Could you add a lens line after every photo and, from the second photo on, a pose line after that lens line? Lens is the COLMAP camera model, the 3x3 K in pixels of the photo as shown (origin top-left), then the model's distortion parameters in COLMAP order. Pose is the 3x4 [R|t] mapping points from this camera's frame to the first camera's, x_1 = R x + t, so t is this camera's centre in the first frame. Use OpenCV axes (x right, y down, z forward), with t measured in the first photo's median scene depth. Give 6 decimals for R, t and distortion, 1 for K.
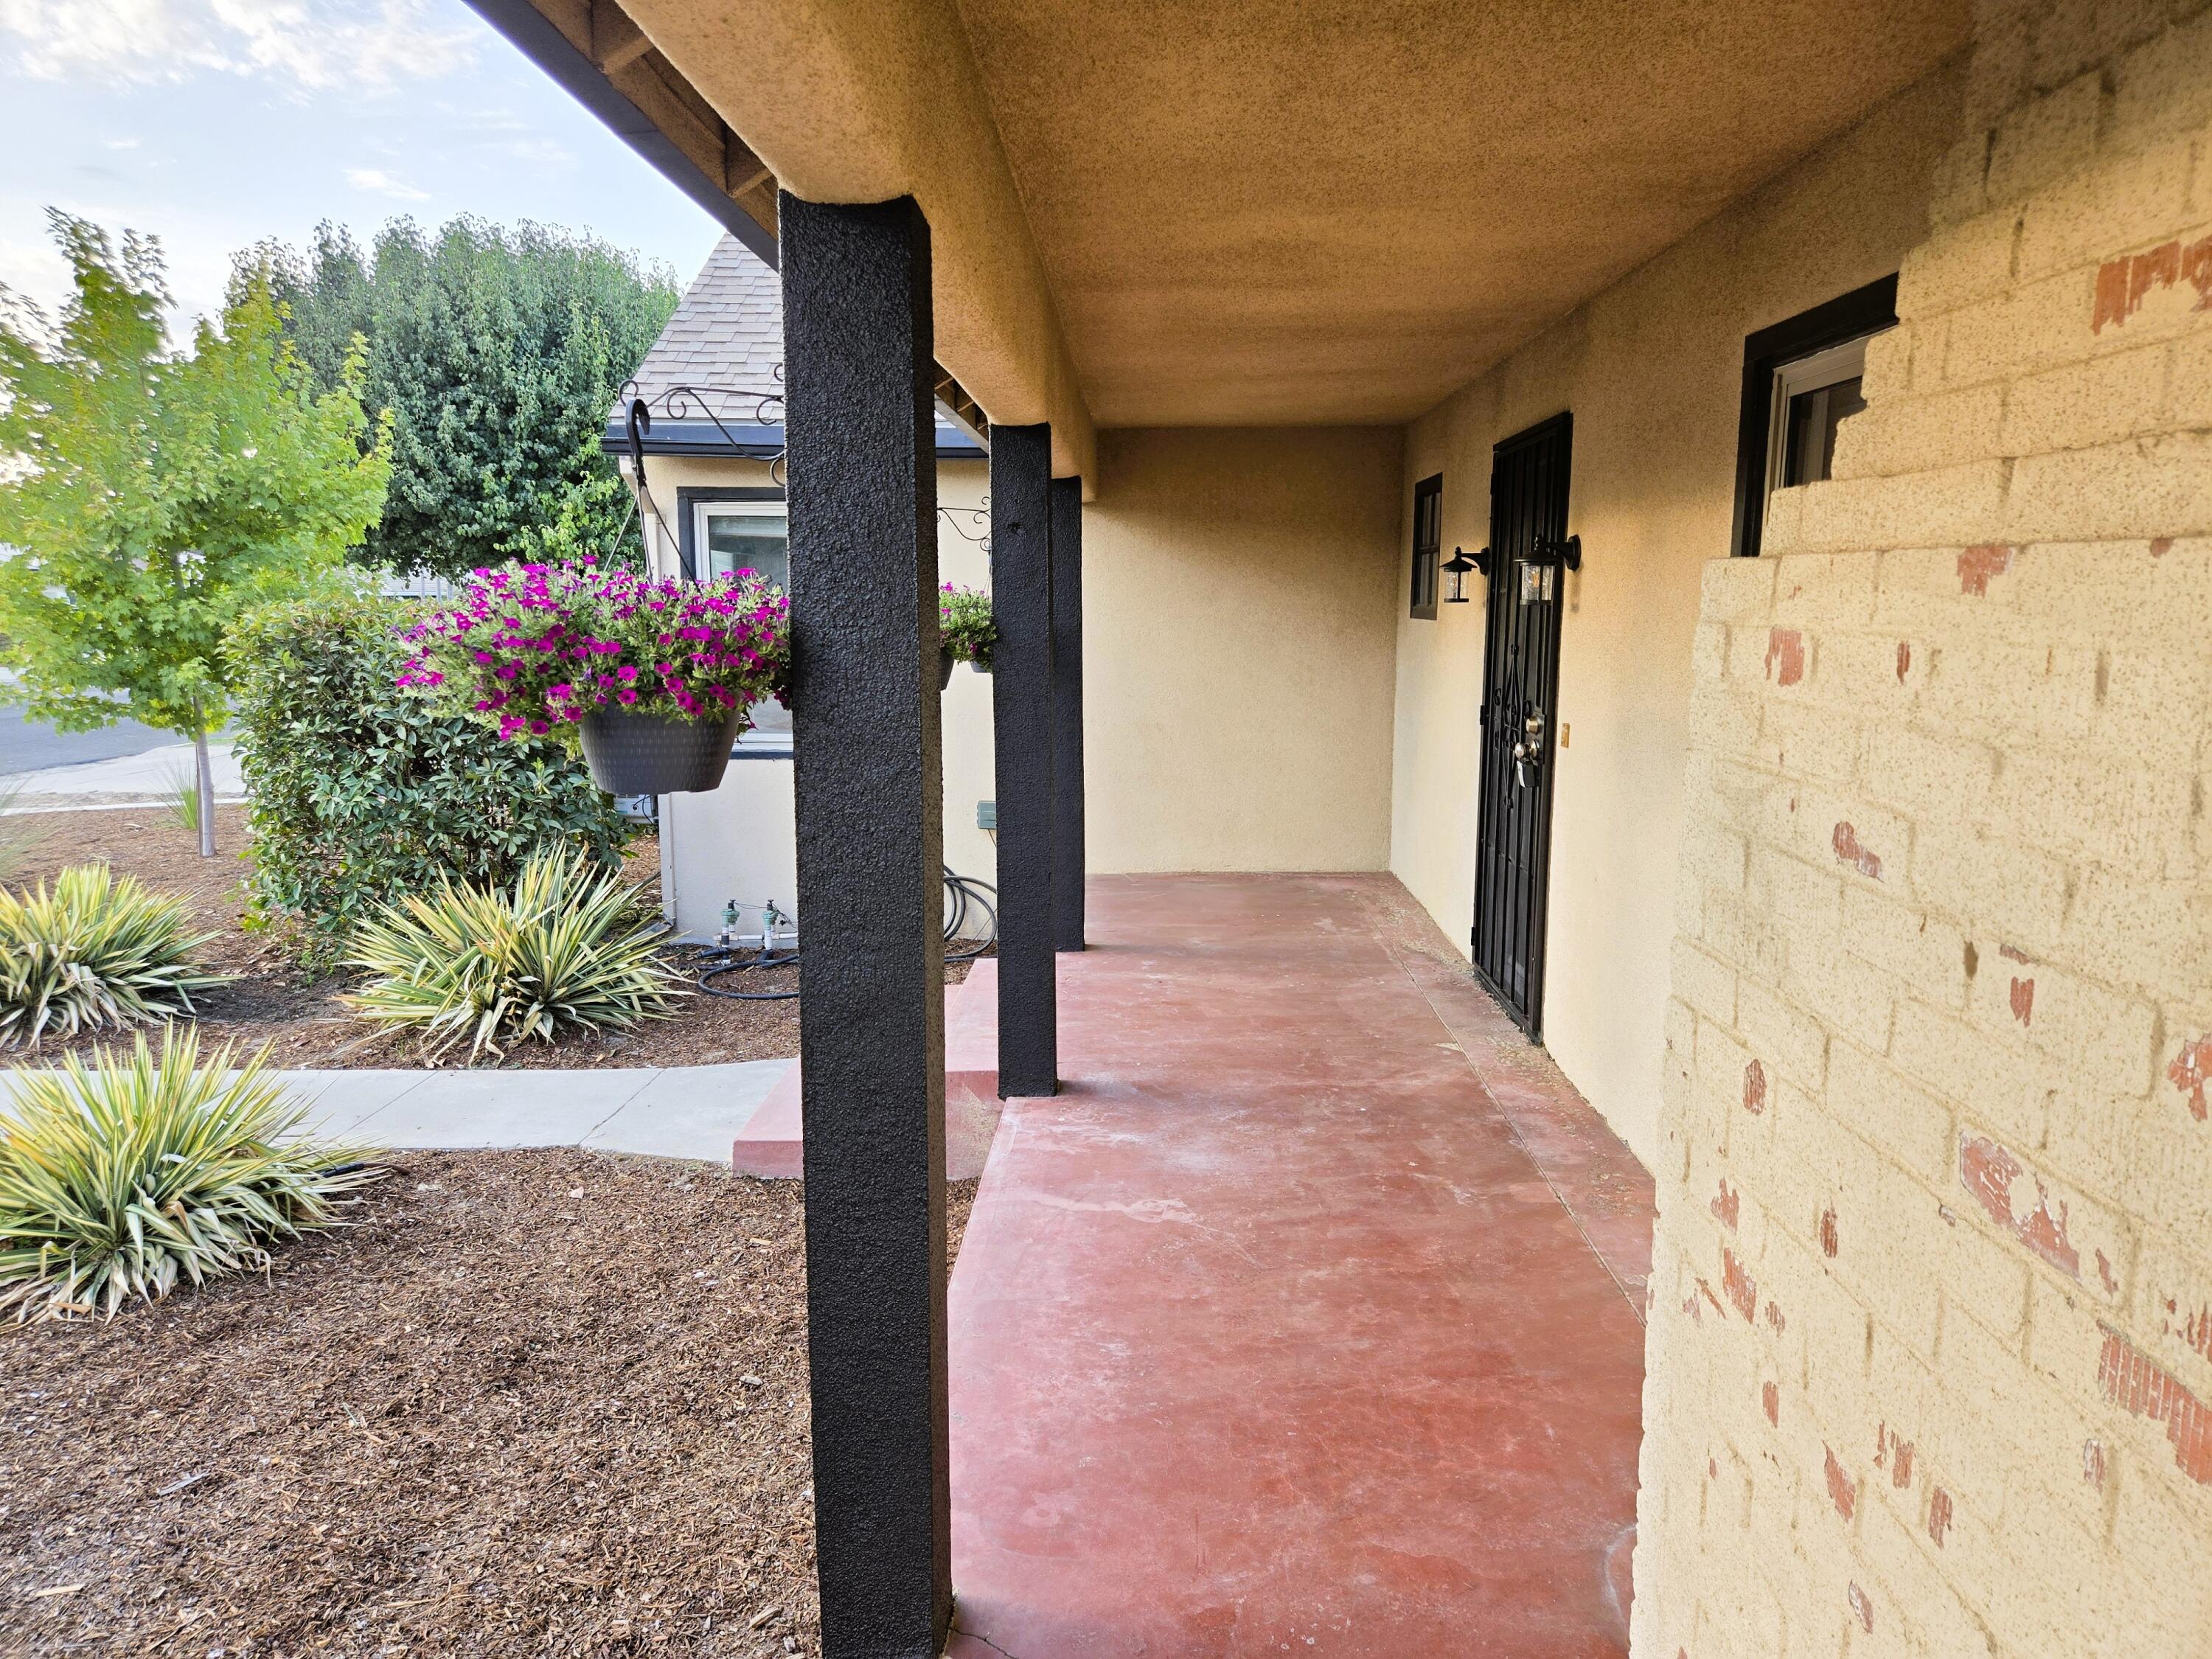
lens RADIAL K [[1469.9, 0, 1112.5], [0, 1469.9, 792.1], [0, 0, 1]] dist [0.009503, 0.000884]
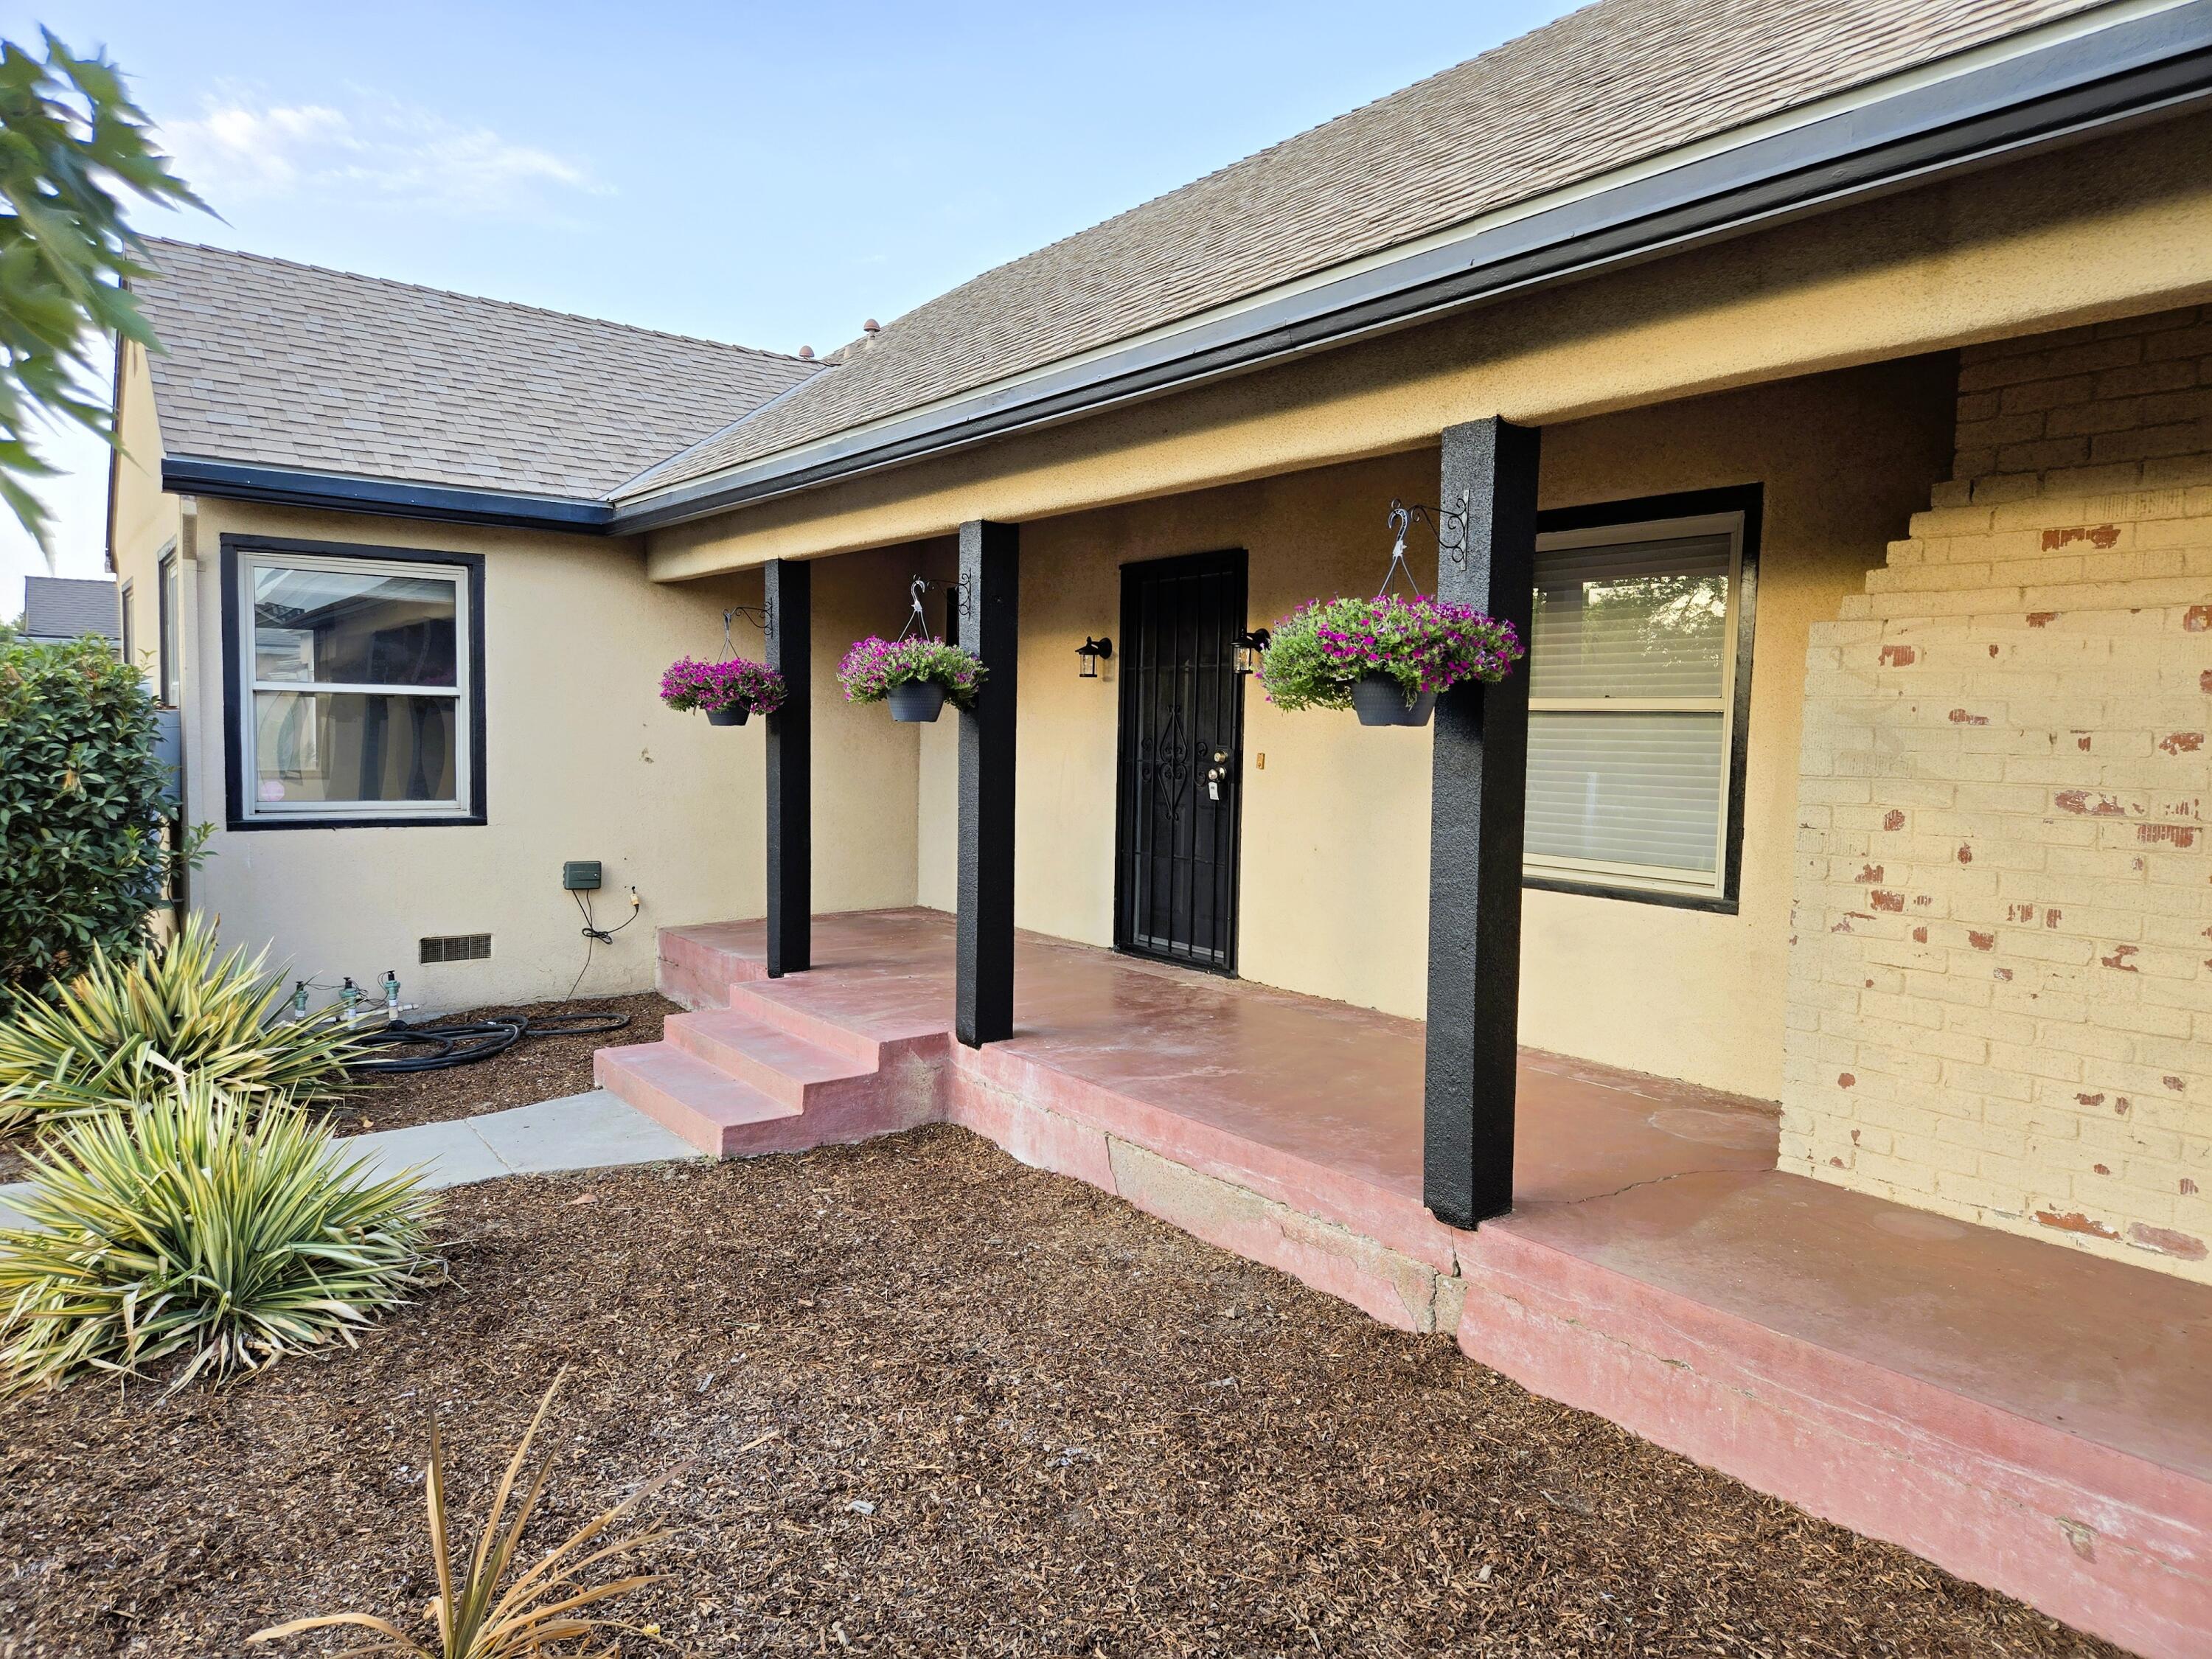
lens RADIAL K [[1451.7, 0, 1106.0], [0, 1451.7, 829.5], [0, 0, 1]] dist [0.005852, -0.002673]
pose [[0.796302, -0.031560, 0.604076, -0.802560], [0.062488, 0.997587, -0.030254, 0.074274], [-0.601664, 0.061839, 0.796352, -0.076156]]
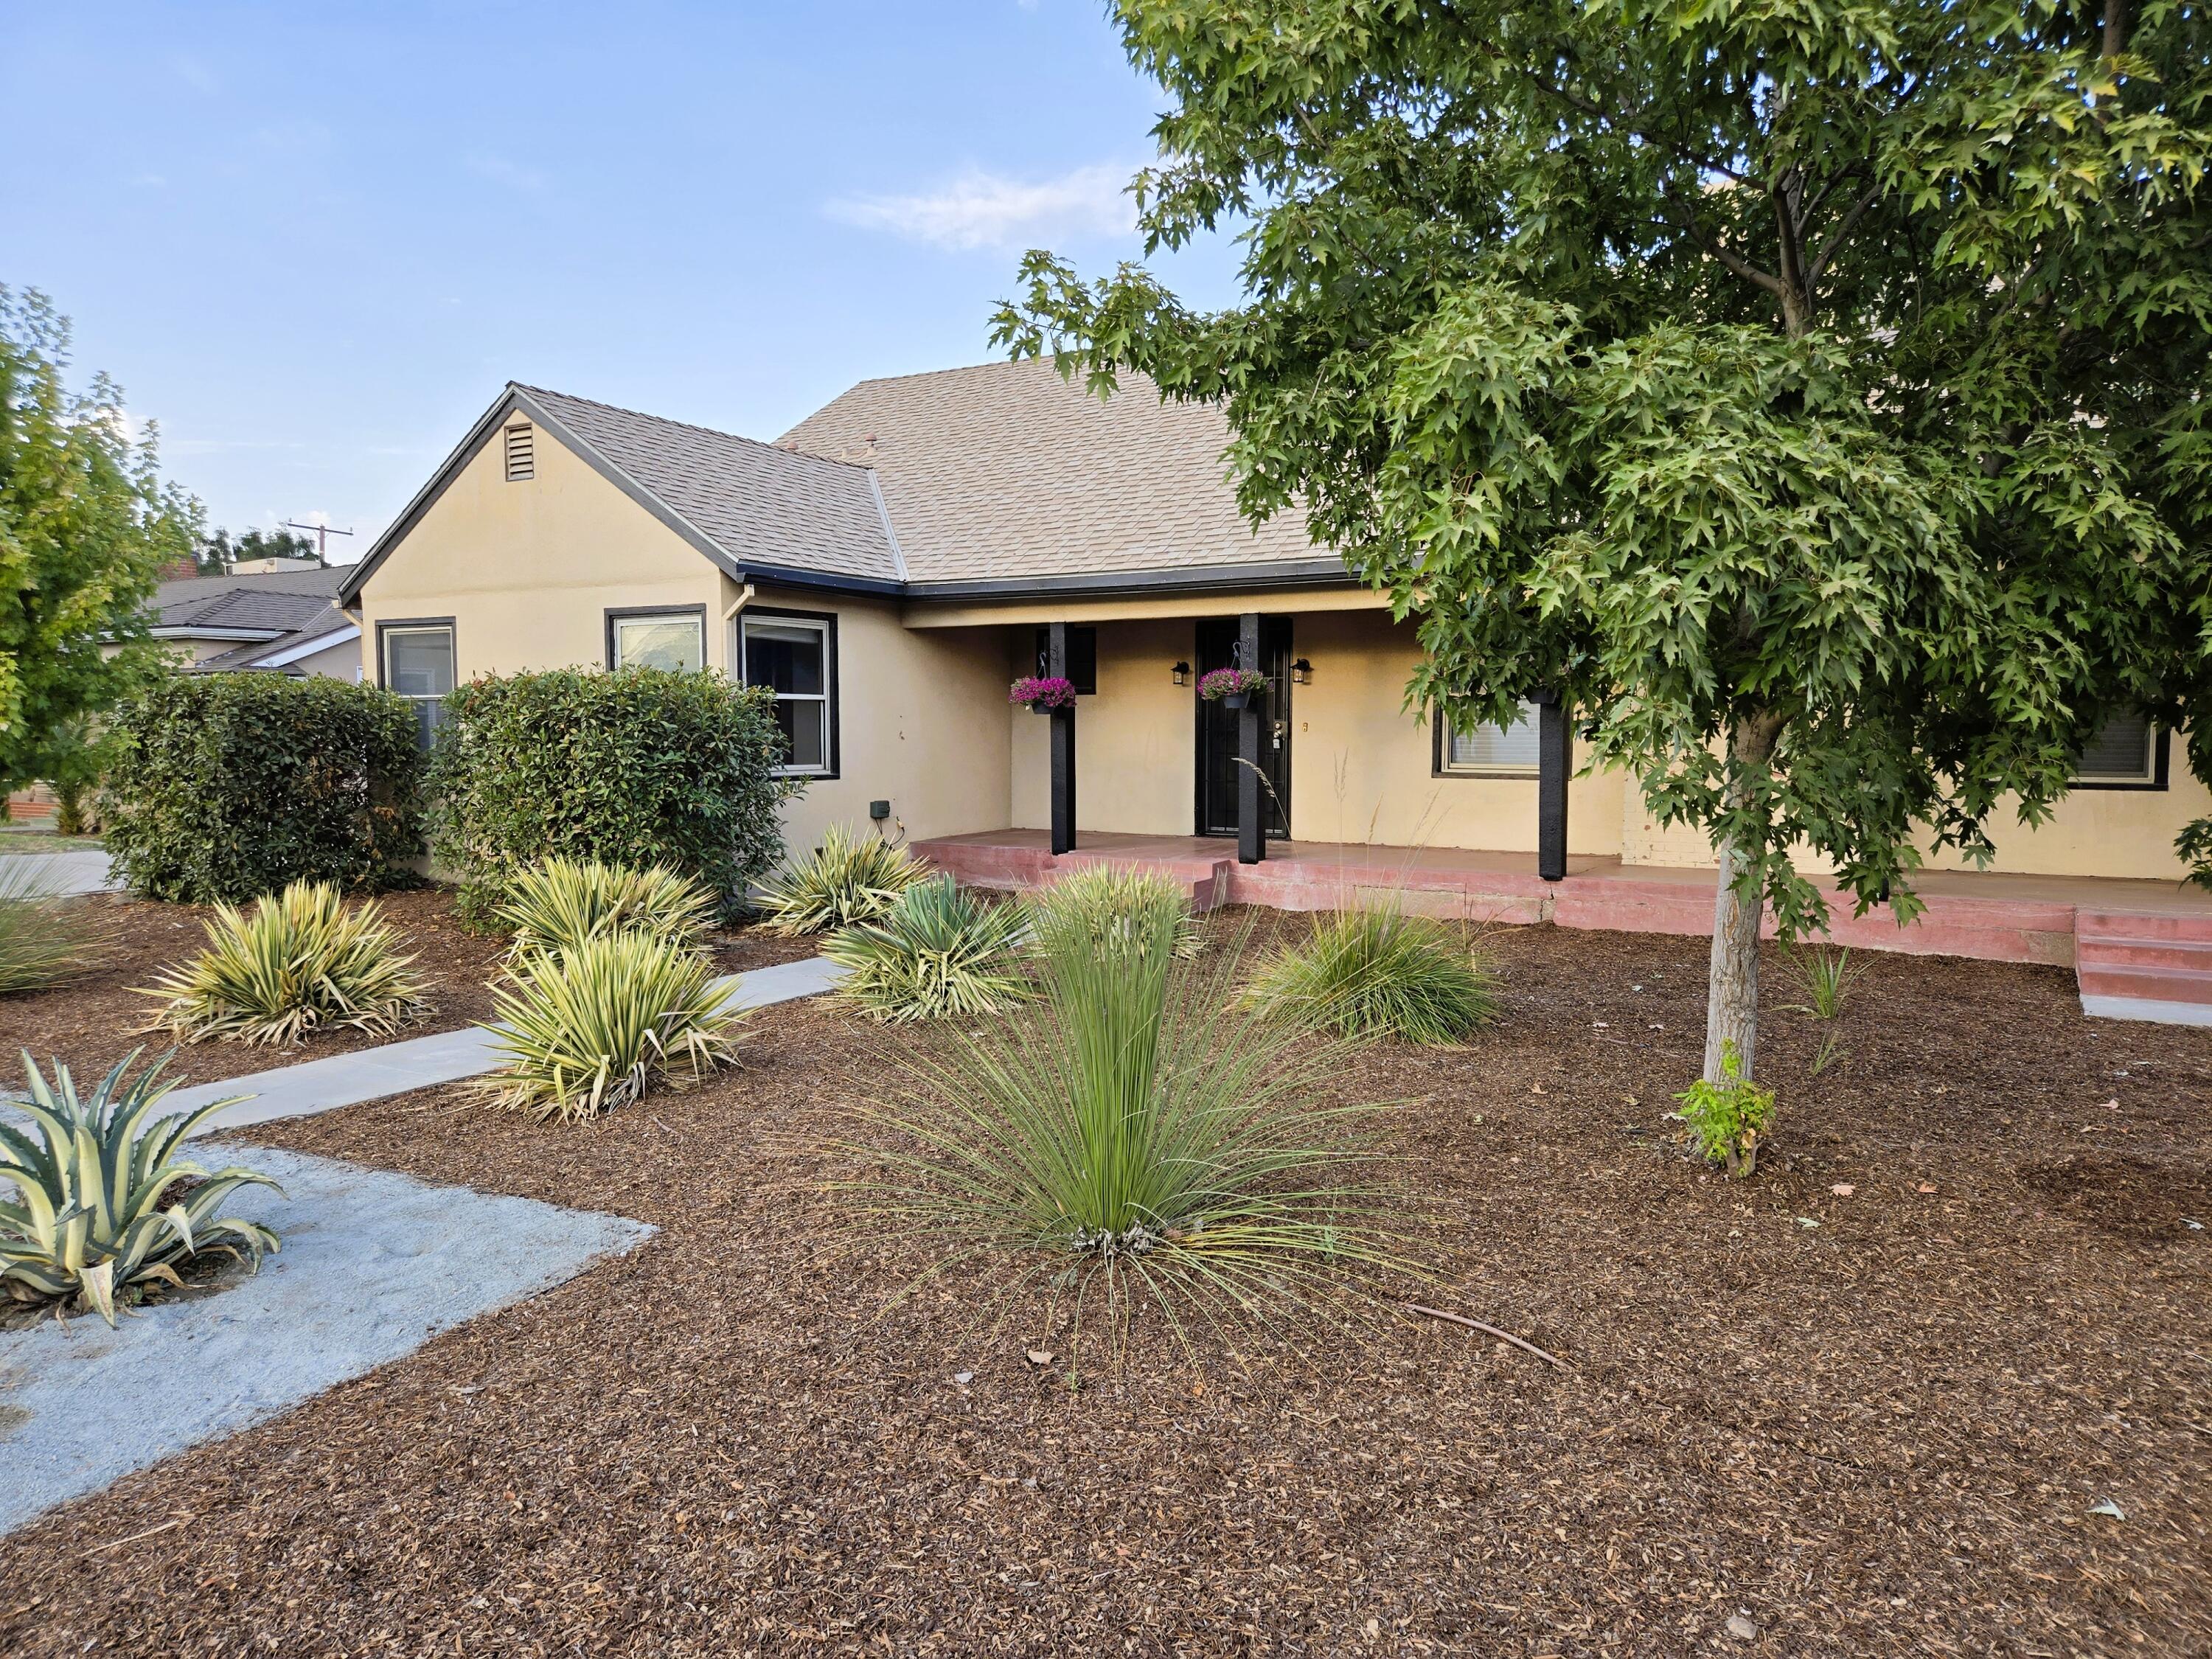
lens RADIAL K [[1451.7, 0, 1106.0], [0, 1451.7, 829.5], [0, 0, 1]] dist [0.005852, -0.002673]
pose [[0.507671, -0.072433, 0.858501, -2.715177], [0.115365, 0.993201, 0.015578, 0.084035], [-0.853792, 0.091132, 0.512576, -0.134469]]
